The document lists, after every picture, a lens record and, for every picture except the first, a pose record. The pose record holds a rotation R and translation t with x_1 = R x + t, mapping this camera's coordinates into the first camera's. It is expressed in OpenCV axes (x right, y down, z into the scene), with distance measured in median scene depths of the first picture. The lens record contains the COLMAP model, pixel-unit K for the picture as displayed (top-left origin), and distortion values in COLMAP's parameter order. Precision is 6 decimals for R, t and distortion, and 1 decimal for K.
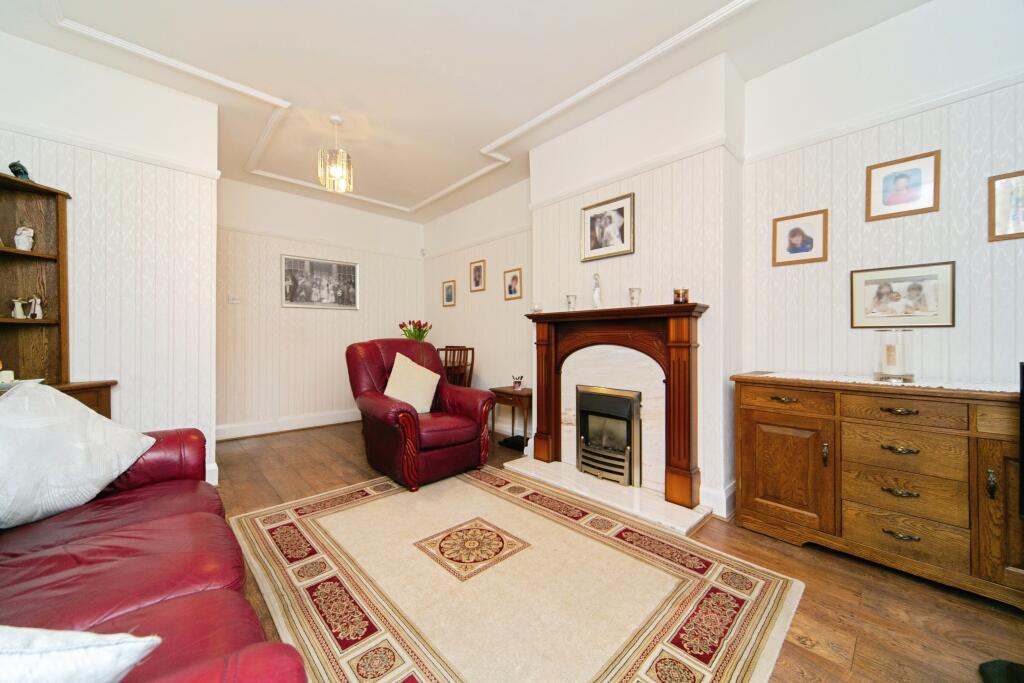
lens RADIAL K [[371.5, 0, 516.3], [0, 371.5, 339.7], [0, 0, 1]] dist [-0.001474, 0.000016]
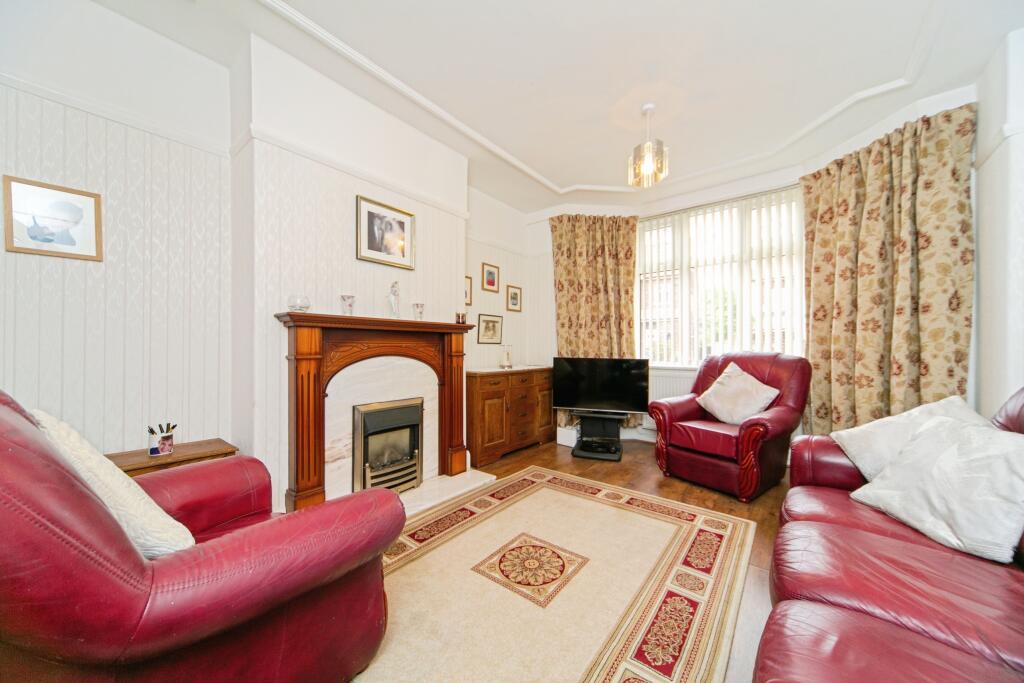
lens RADIAL K [[351.8, 0, 516.9], [0, 351.8, 347.1], [0, 0, 1]] dist [0.002269, 0.000062]
pose [[-0.129862, -0.003770, 0.991525, -0.834633], [-0.004923, 0.999983, 0.003157, -0.017378], [-0.991520, -0.004472, -0.129879, 0.940882]]
